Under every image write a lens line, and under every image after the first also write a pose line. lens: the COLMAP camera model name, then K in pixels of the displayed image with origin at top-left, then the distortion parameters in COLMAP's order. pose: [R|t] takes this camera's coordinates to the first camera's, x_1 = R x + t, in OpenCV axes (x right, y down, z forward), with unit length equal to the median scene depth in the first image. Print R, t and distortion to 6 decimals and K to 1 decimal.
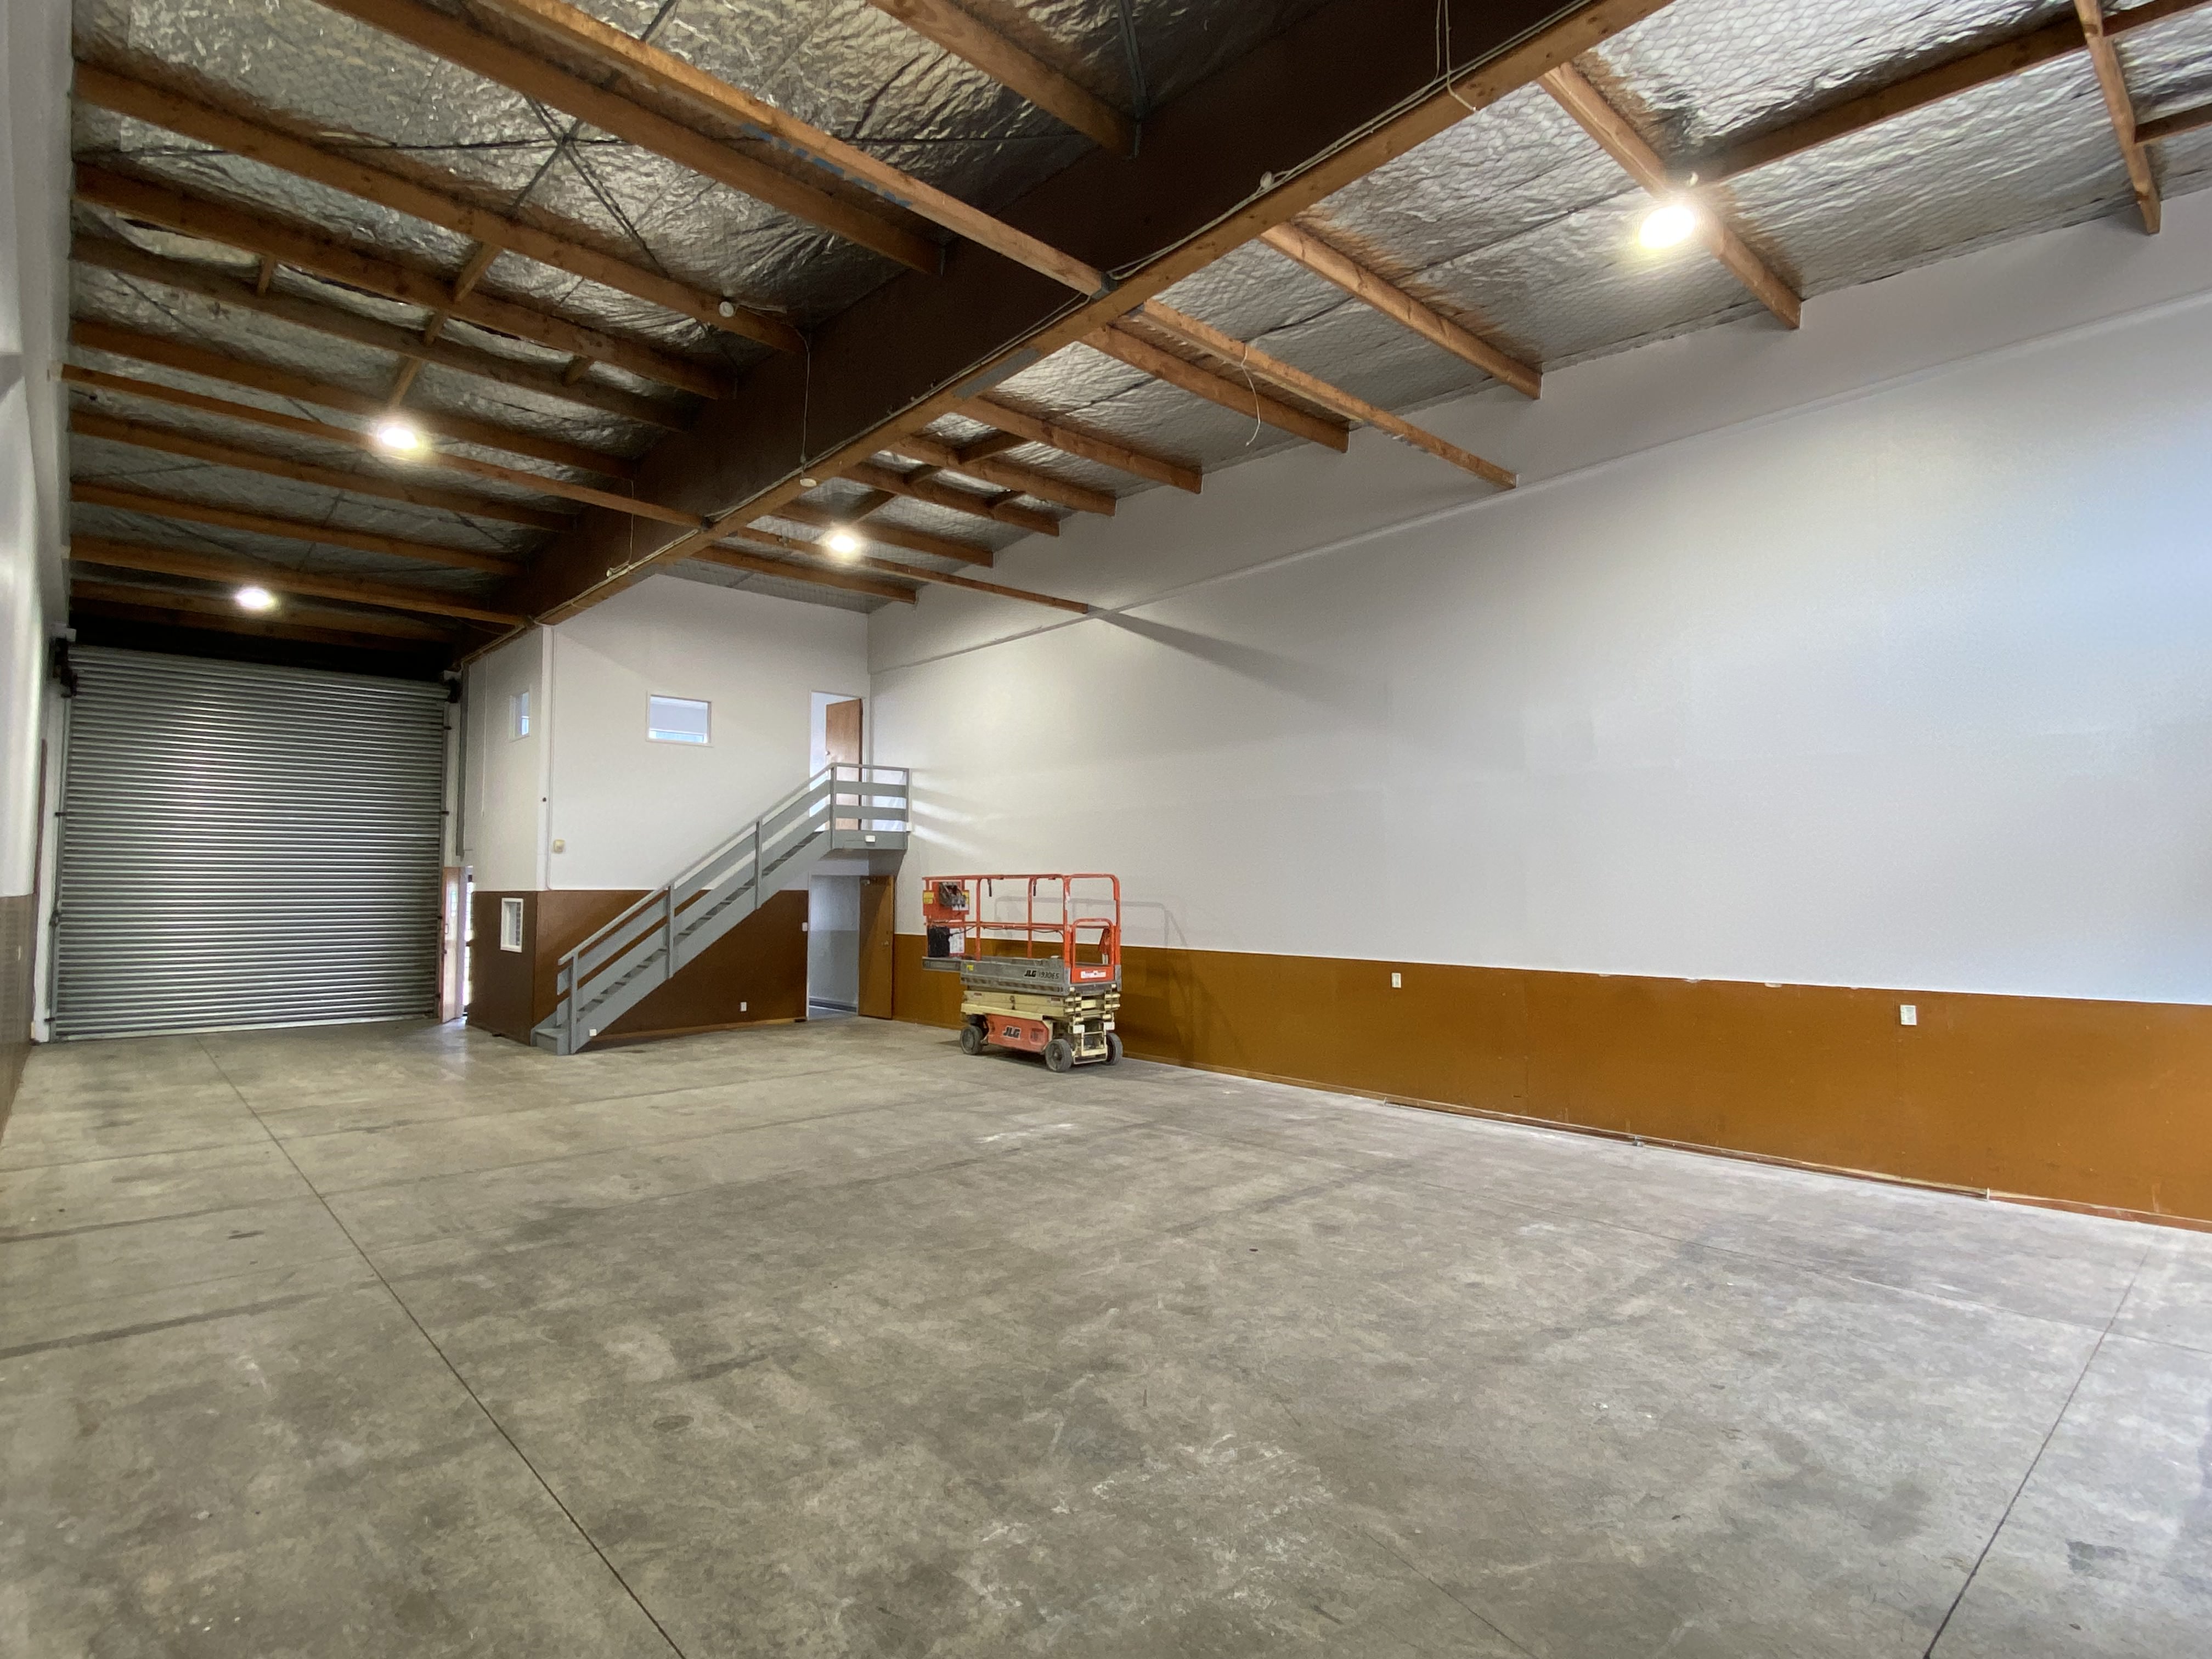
lens RADIAL K [[1120.9, 0, 1102.8], [0, 1120.9, 834.1], [0, 0, 1]] dist [-0.000980, -0.000400]
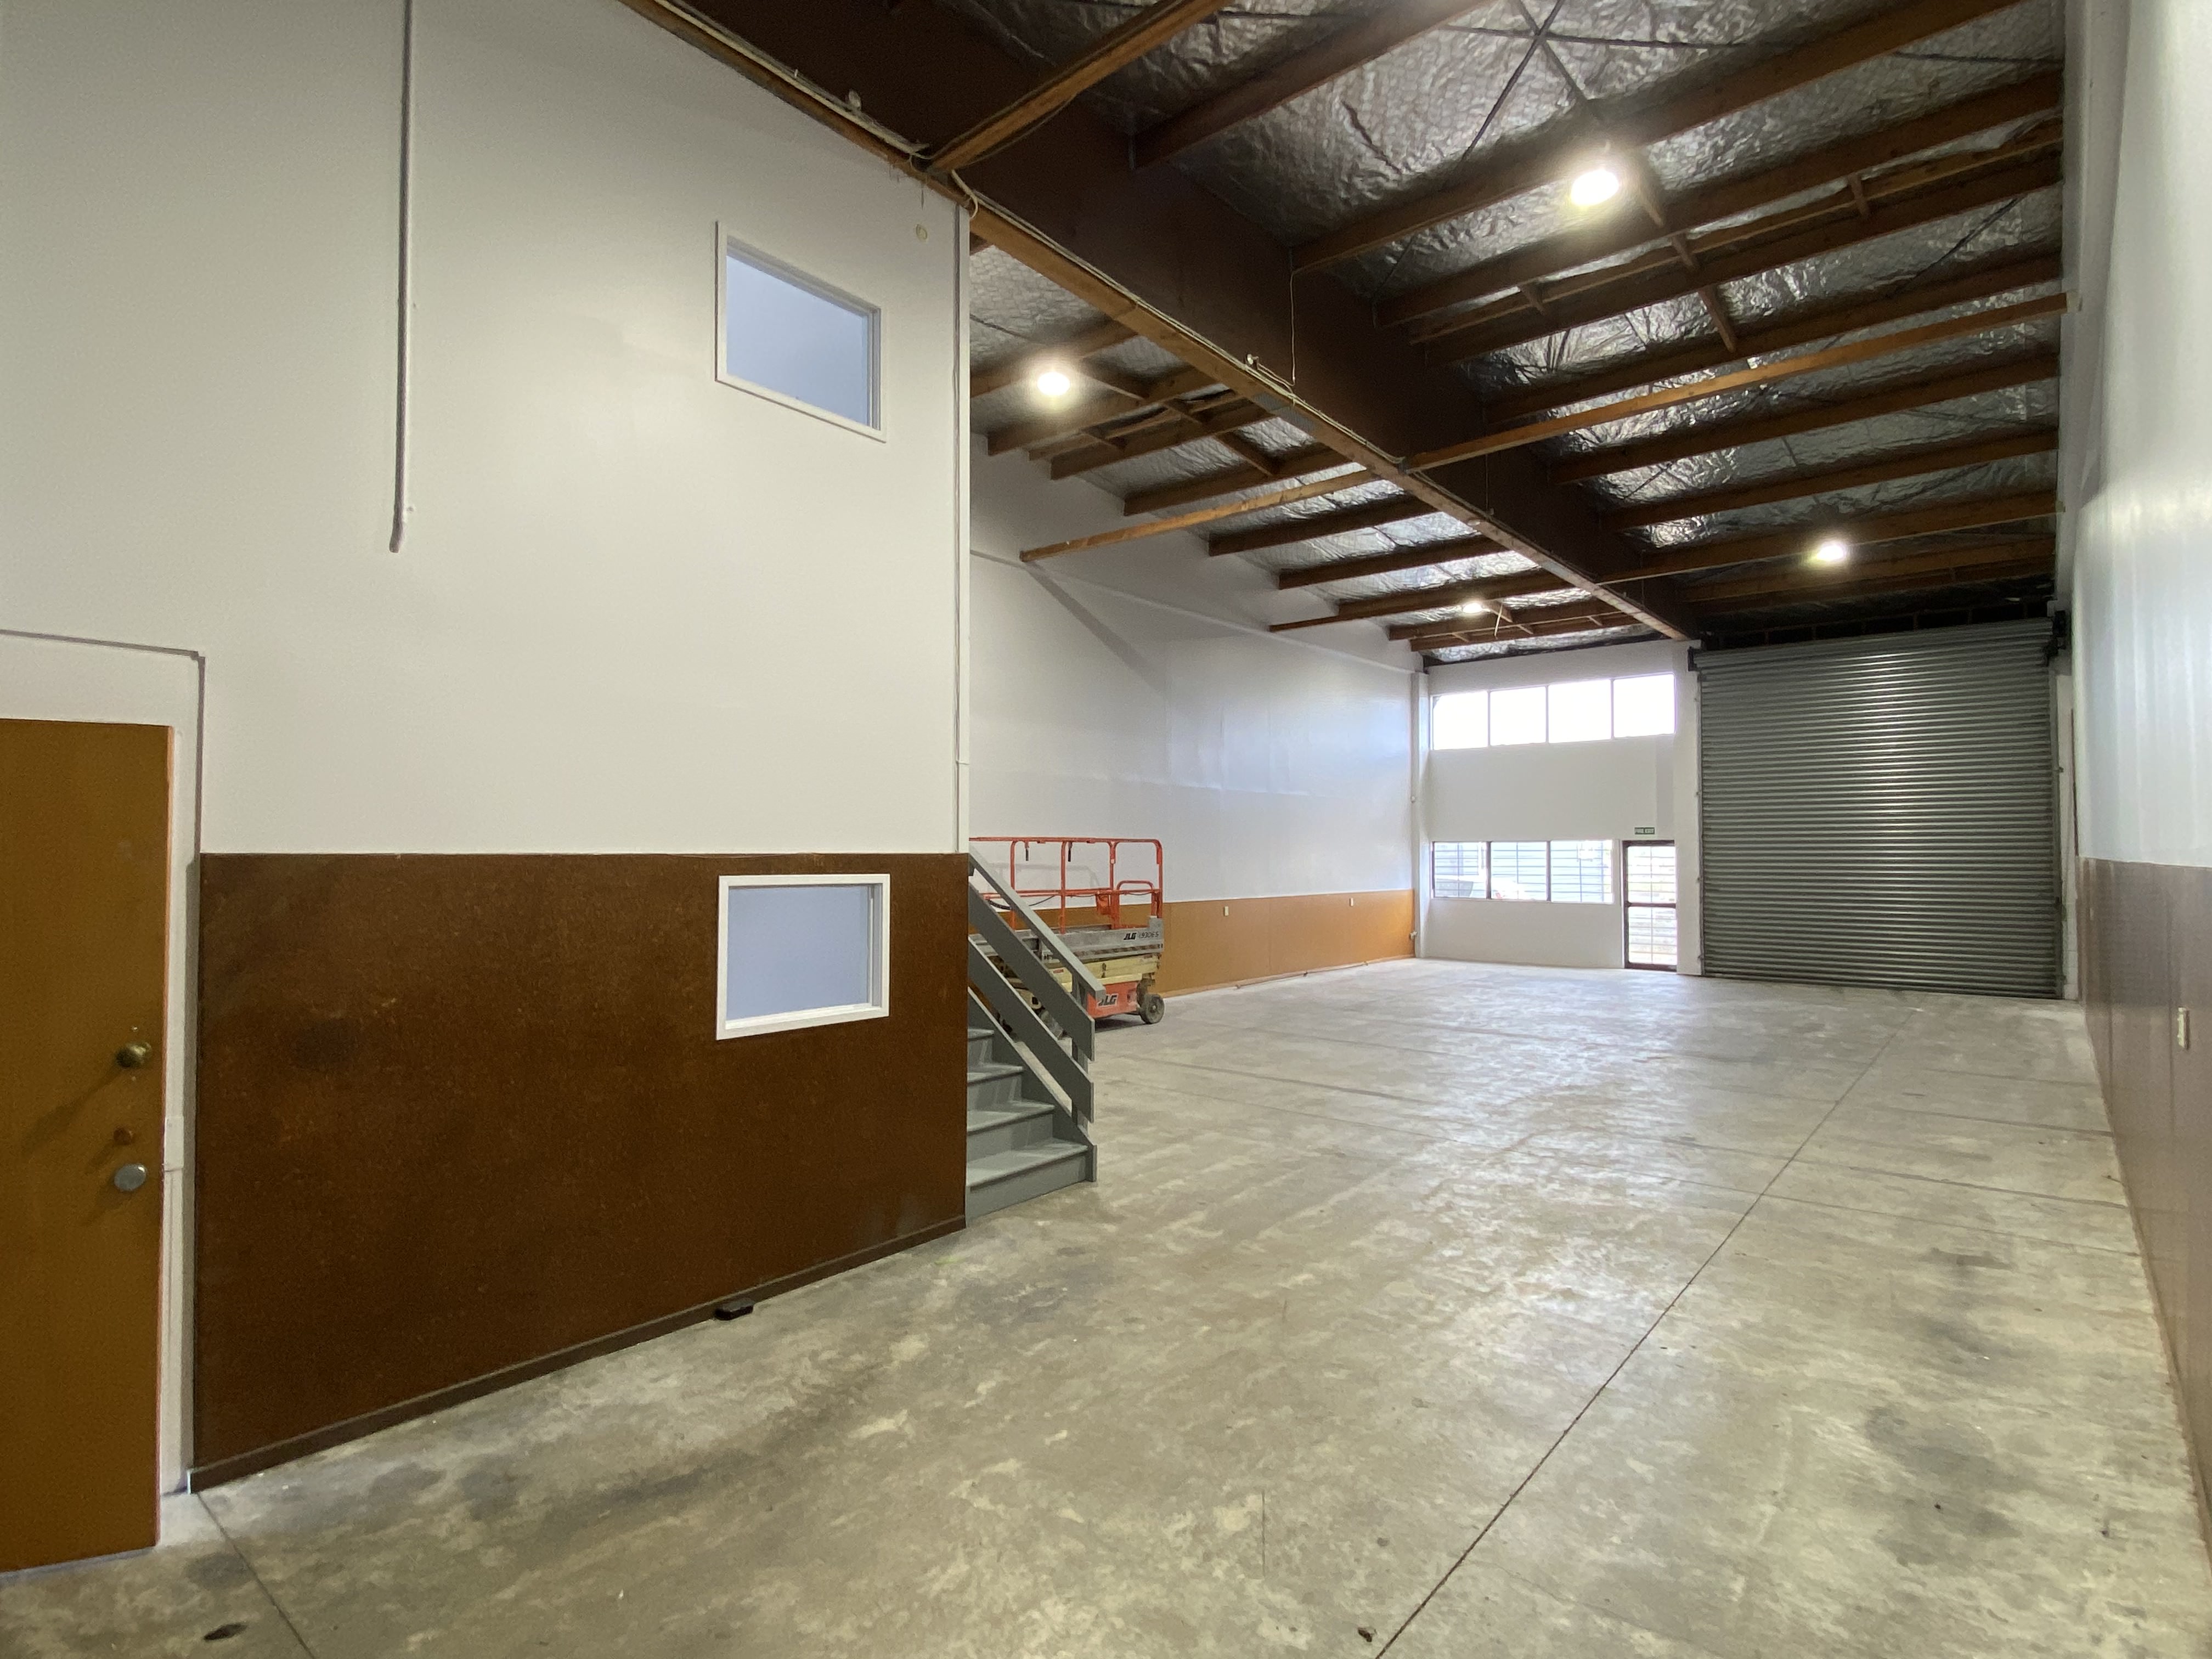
lens RADIAL K [[1120.9, 0, 1103.4], [0, 1120.9, 827.7], [0, 0, 1]] dist [-0.000980, -0.000400]
pose [[-0.135270, 0.017710, 0.990650, -1.014494], [-0.053026, 0.998278, -0.025087, 0.049938], [-0.989389, -0.055924, -0.134098, 1.106482]]
